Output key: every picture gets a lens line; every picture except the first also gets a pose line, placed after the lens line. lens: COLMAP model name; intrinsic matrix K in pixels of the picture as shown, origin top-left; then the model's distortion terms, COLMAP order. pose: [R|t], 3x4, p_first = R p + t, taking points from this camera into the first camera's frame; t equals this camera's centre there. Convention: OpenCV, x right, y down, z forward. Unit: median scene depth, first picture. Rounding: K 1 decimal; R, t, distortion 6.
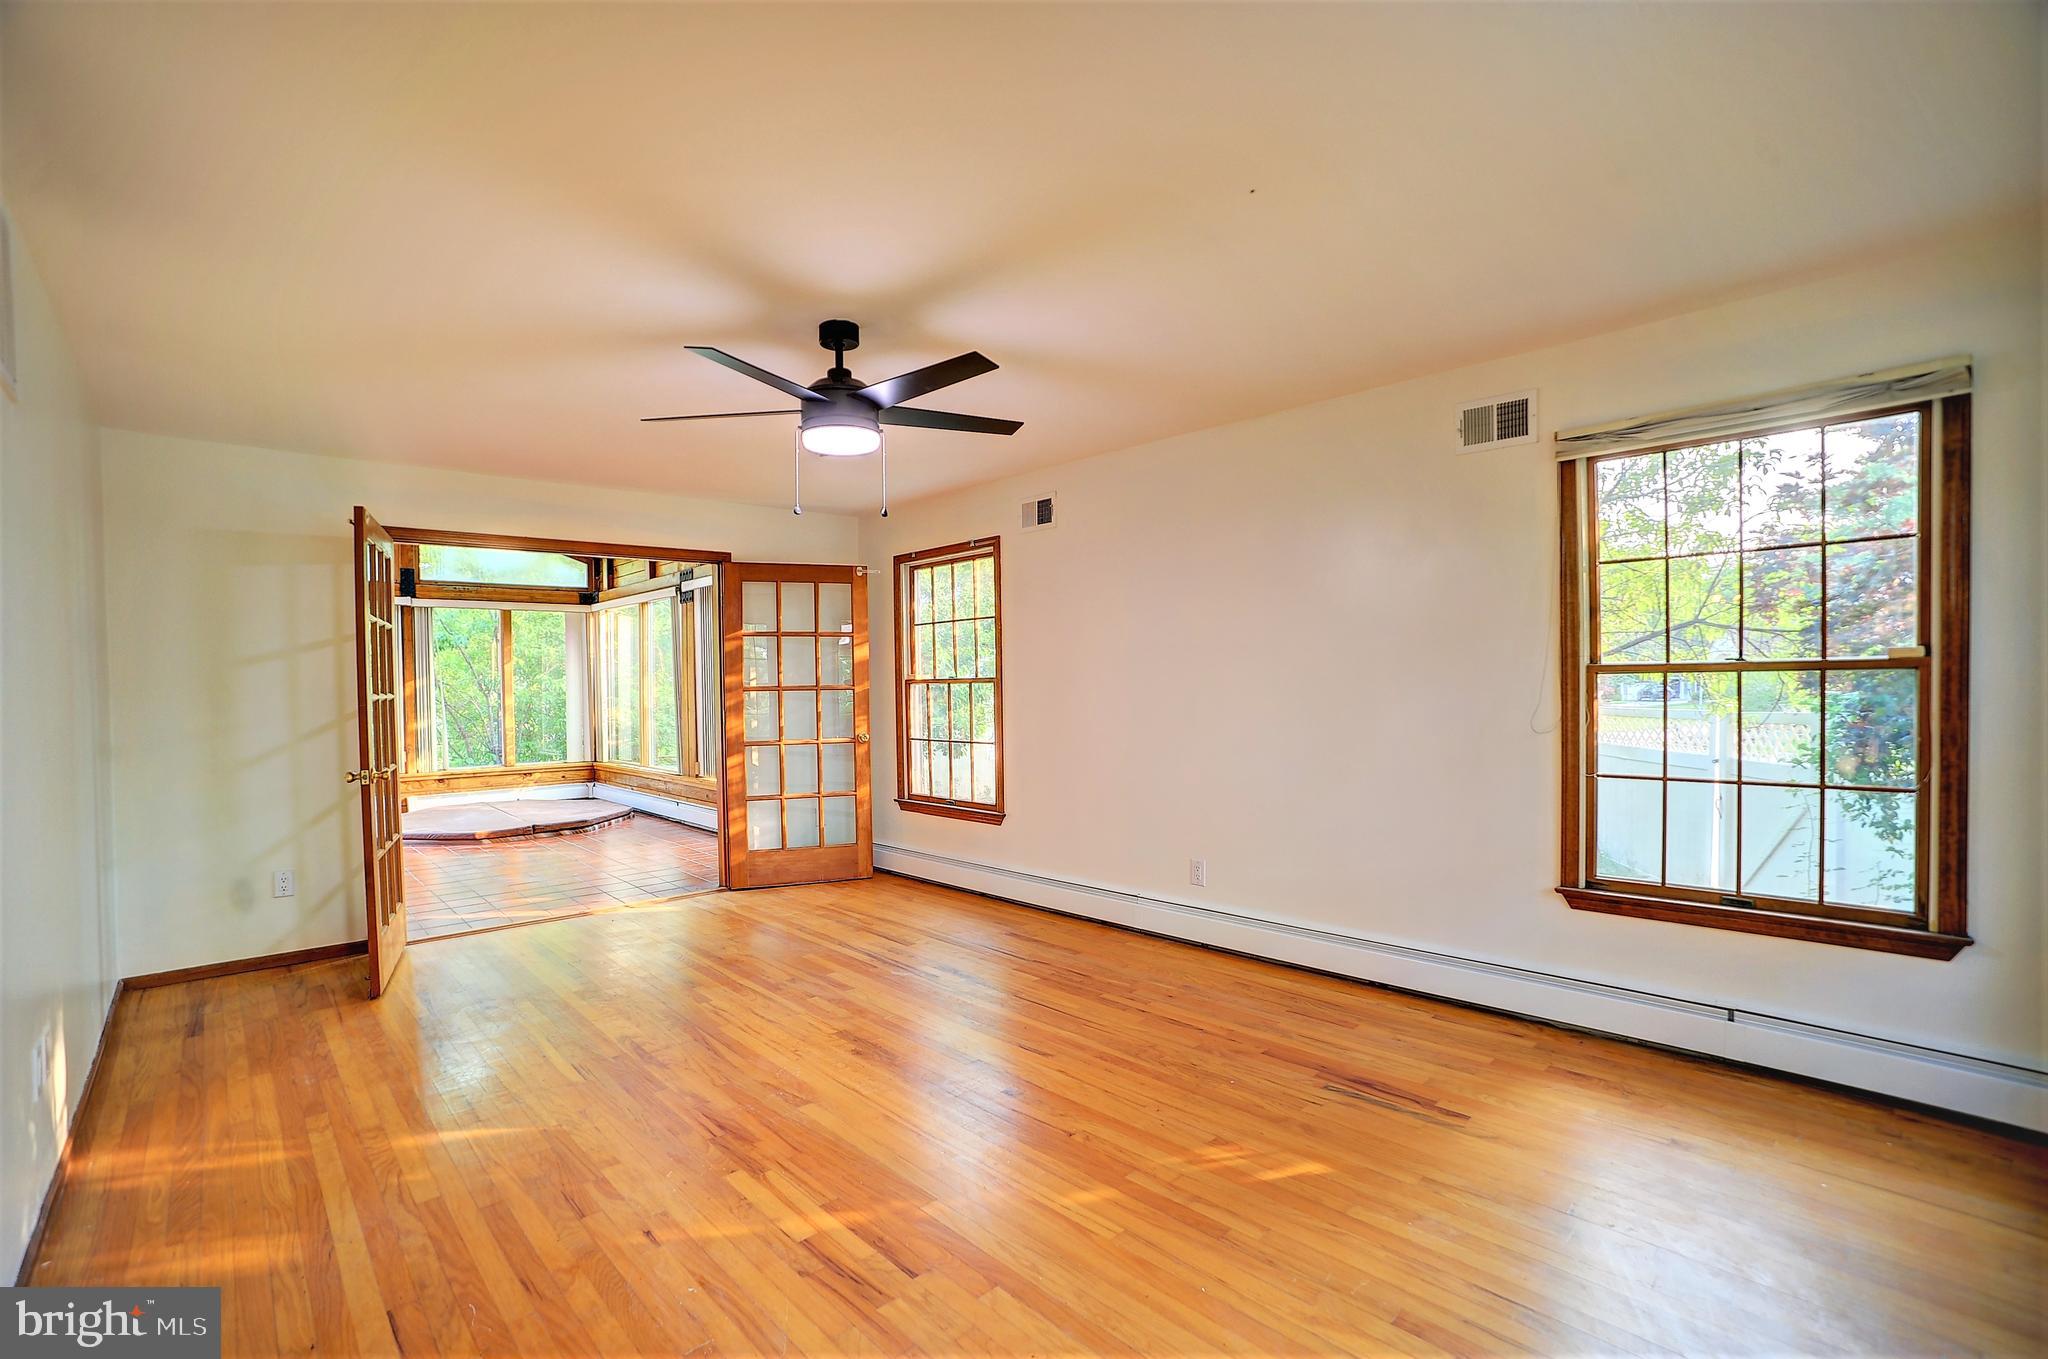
lens RADIAL K [[965.8, 0, 1027.6], [0, 965.8, 641.9], [0, 0, 1]] dist [-0.089507, 0.036907]
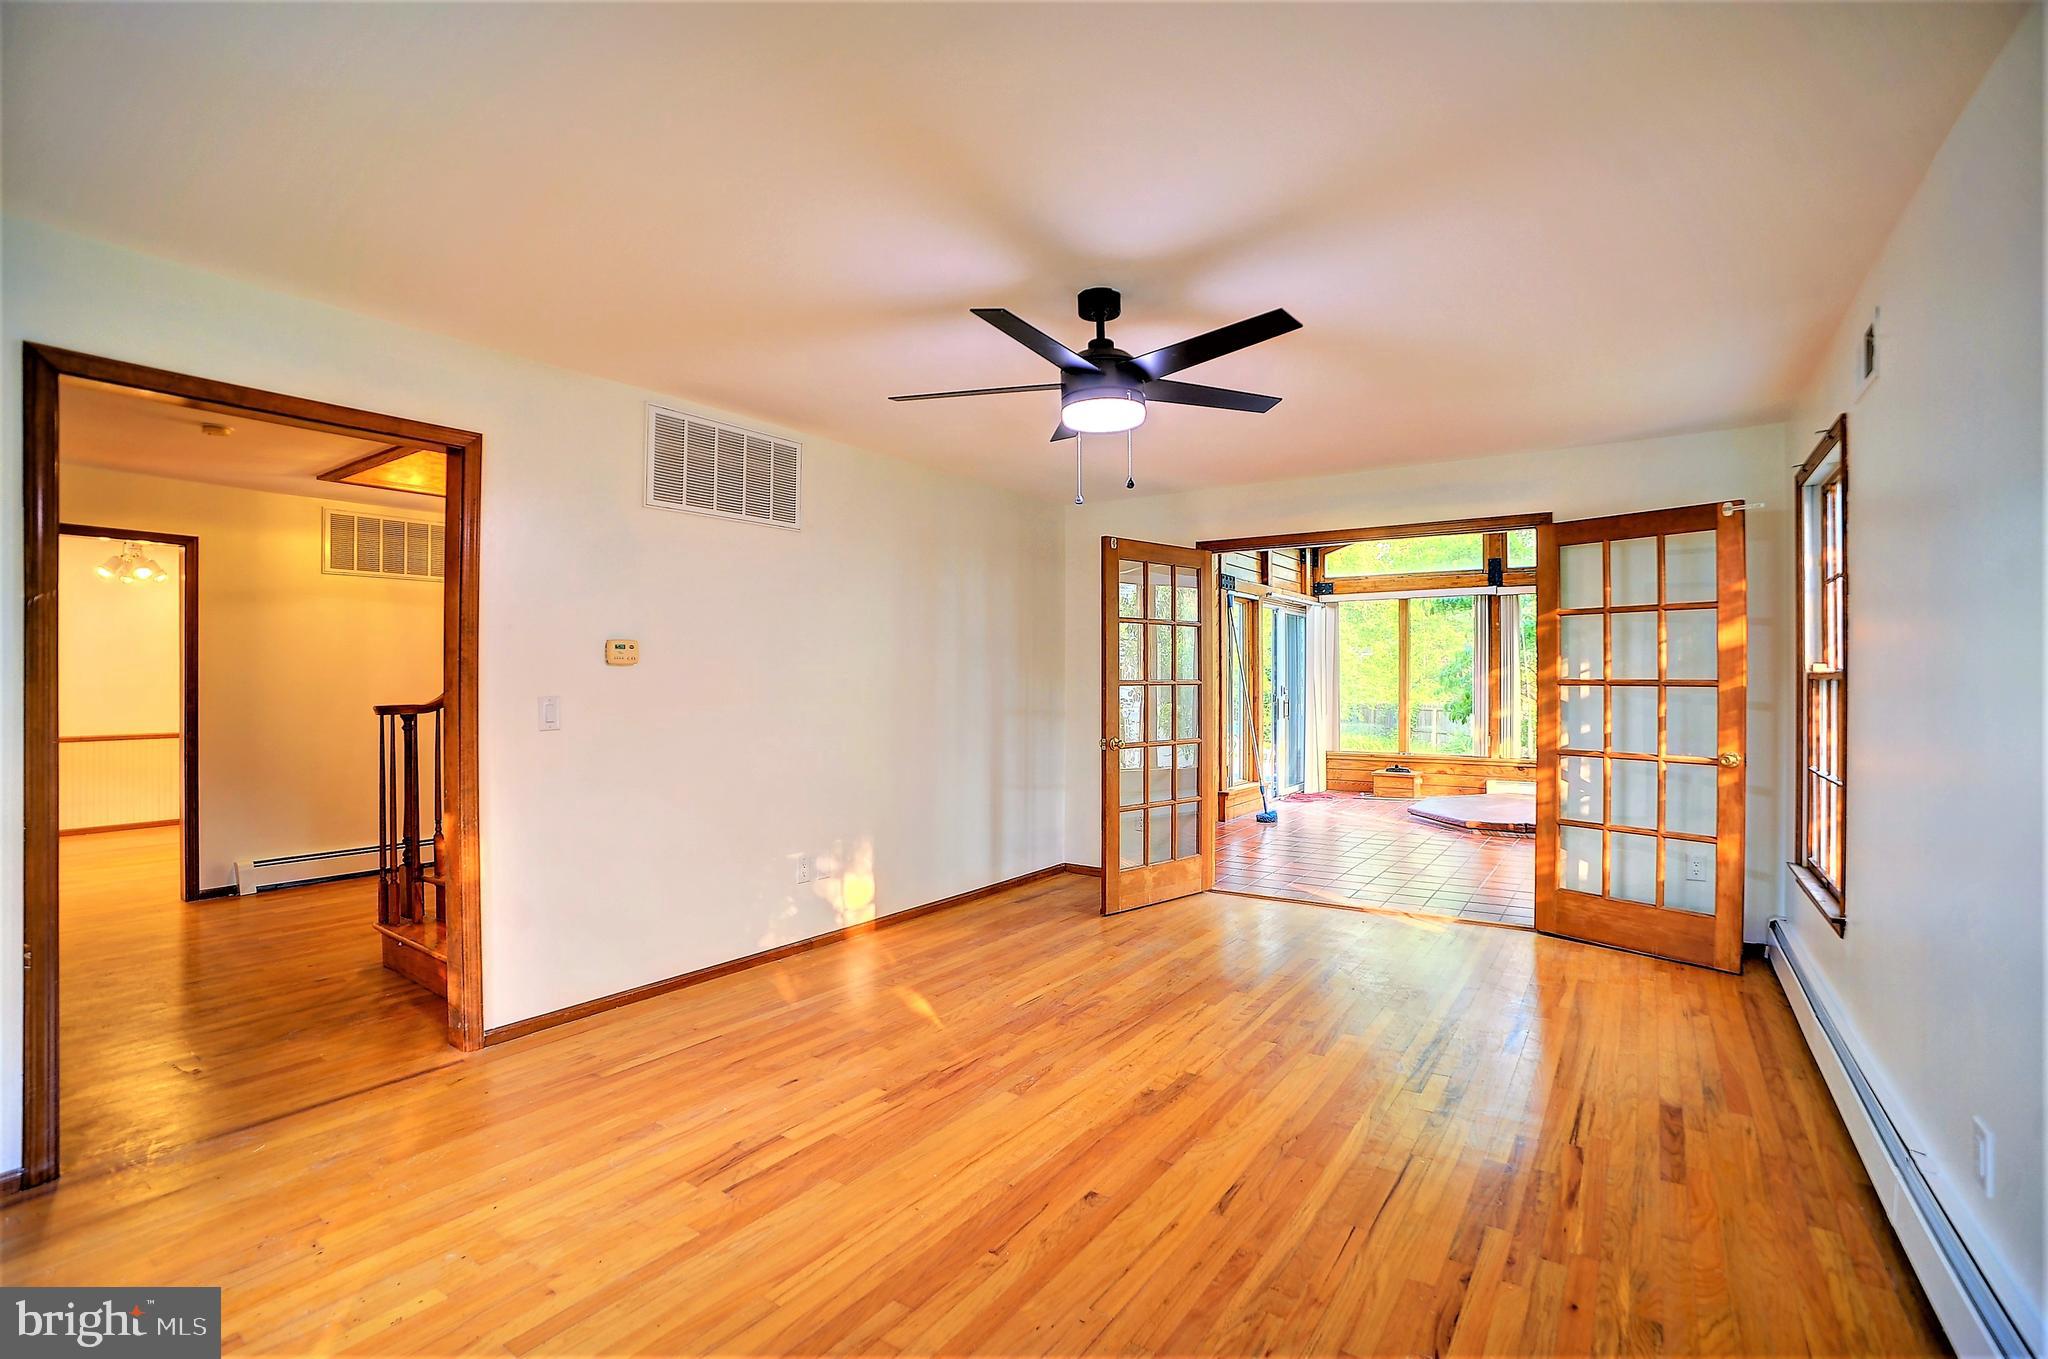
lens RADIAL K [[1026.3, 0, 1109.2], [0, 1026.3, 648.2], [0, 0, 1]] dist [-0.110269, 0.066398]
pose [[0.175147, -0.009971, -0.984492, 0.442581], [0.038839, 0.999240, -0.003210, 0.008587], [0.983776, -0.037674, 0.175401, 0.478314]]
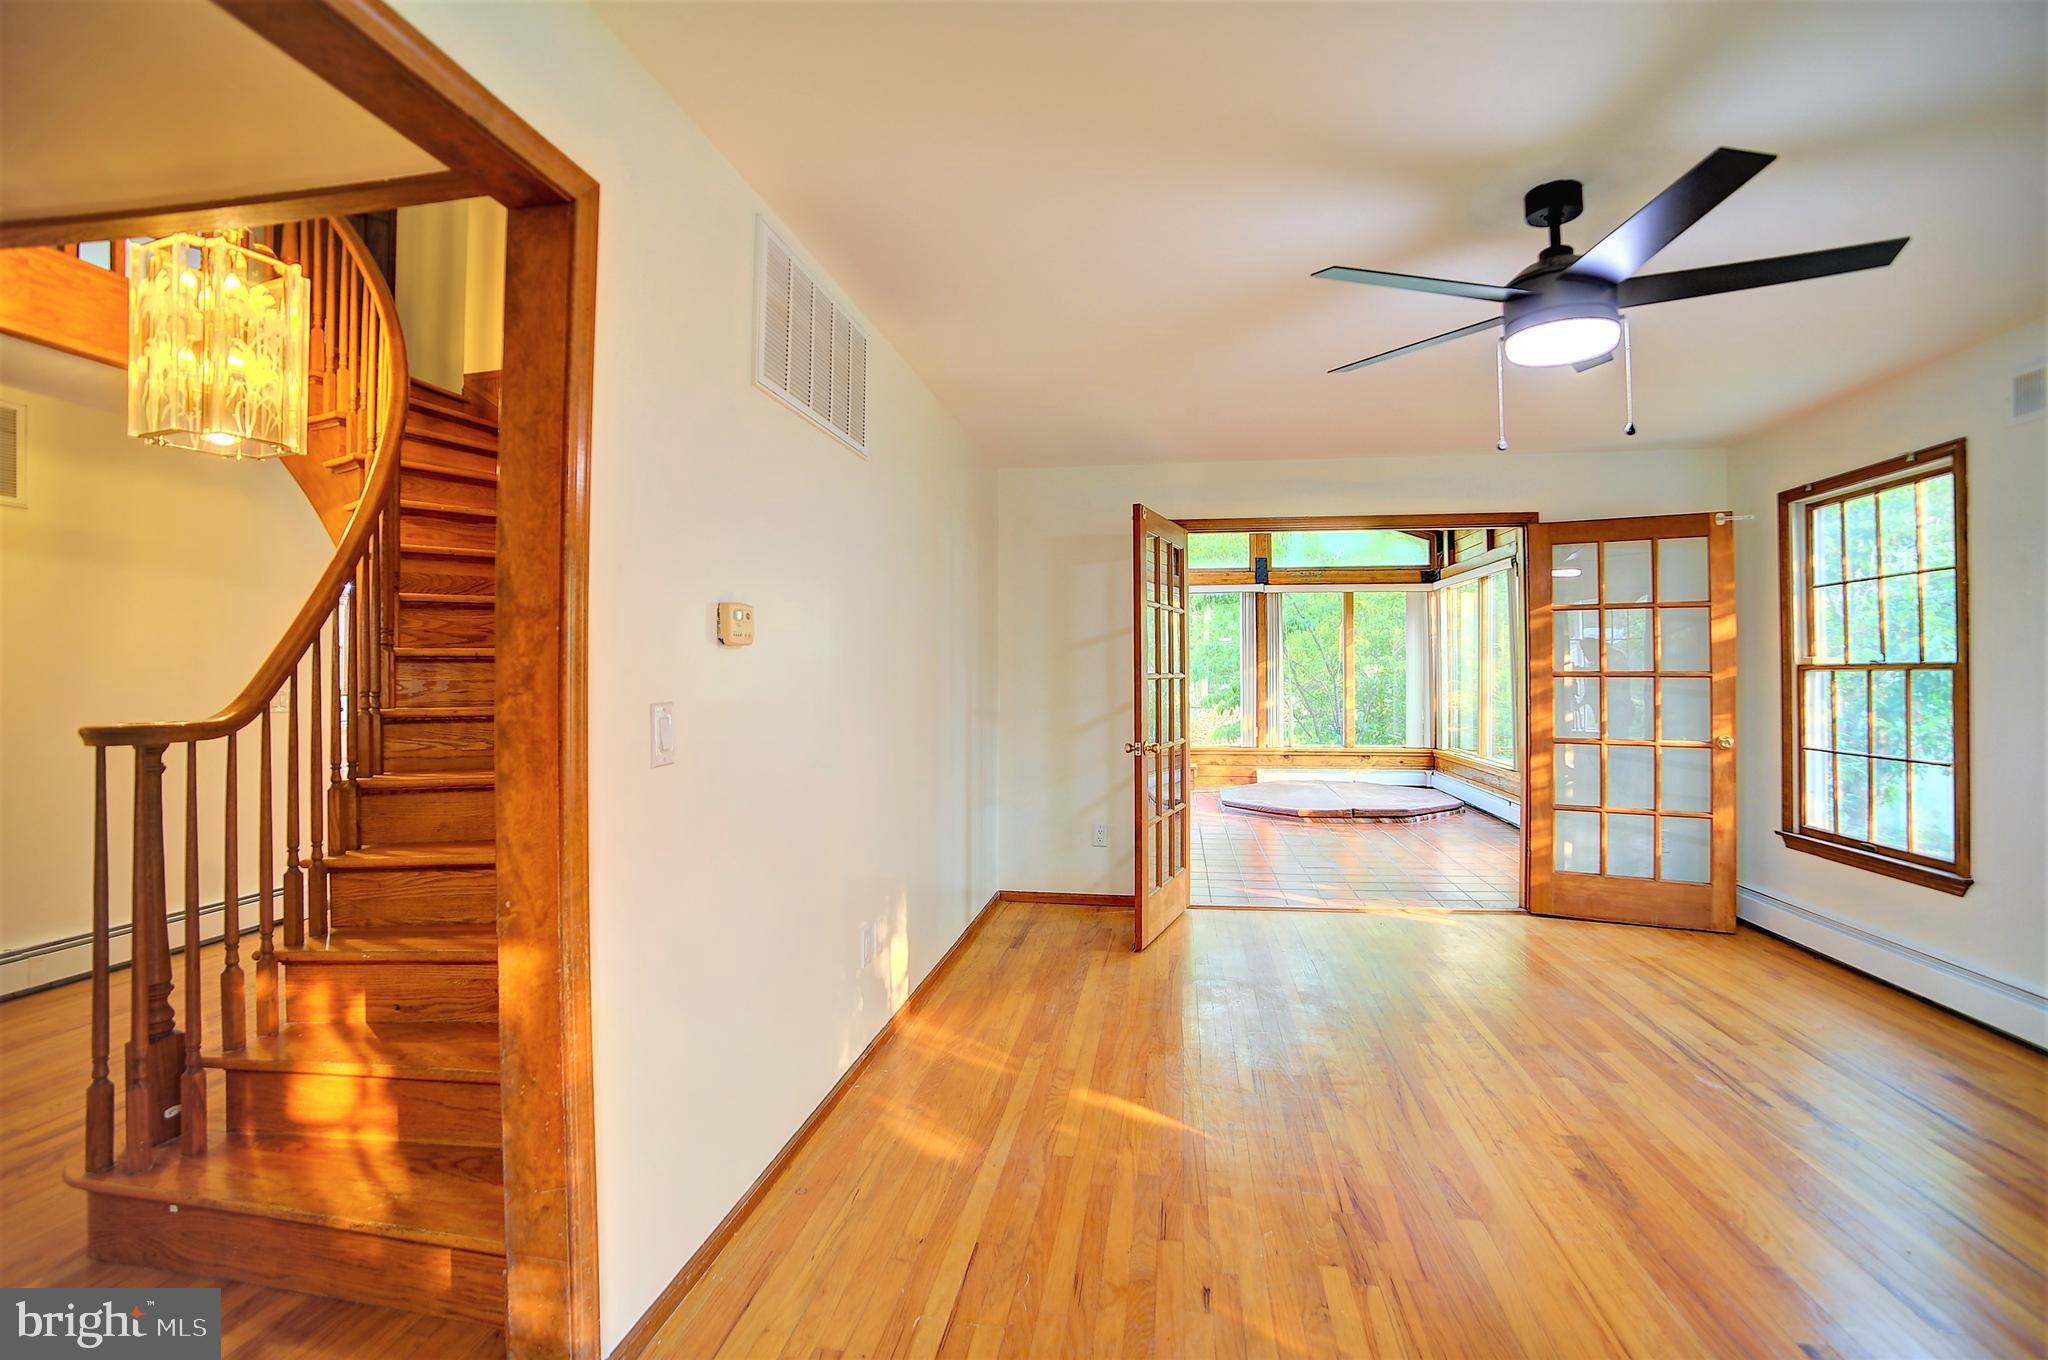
lens RADIAL K [[965.8, 0, 1027.6], [0, 965.8, 642.4], [0, 0, 1]] dist [-0.089507, 0.036907]
pose [[0.594256, -0.007229, -0.804243, 0.087459], [0.024328, 0.999664, 0.008990, 0.002835], [0.803908, -0.024908, 0.594232, 0.148777]]
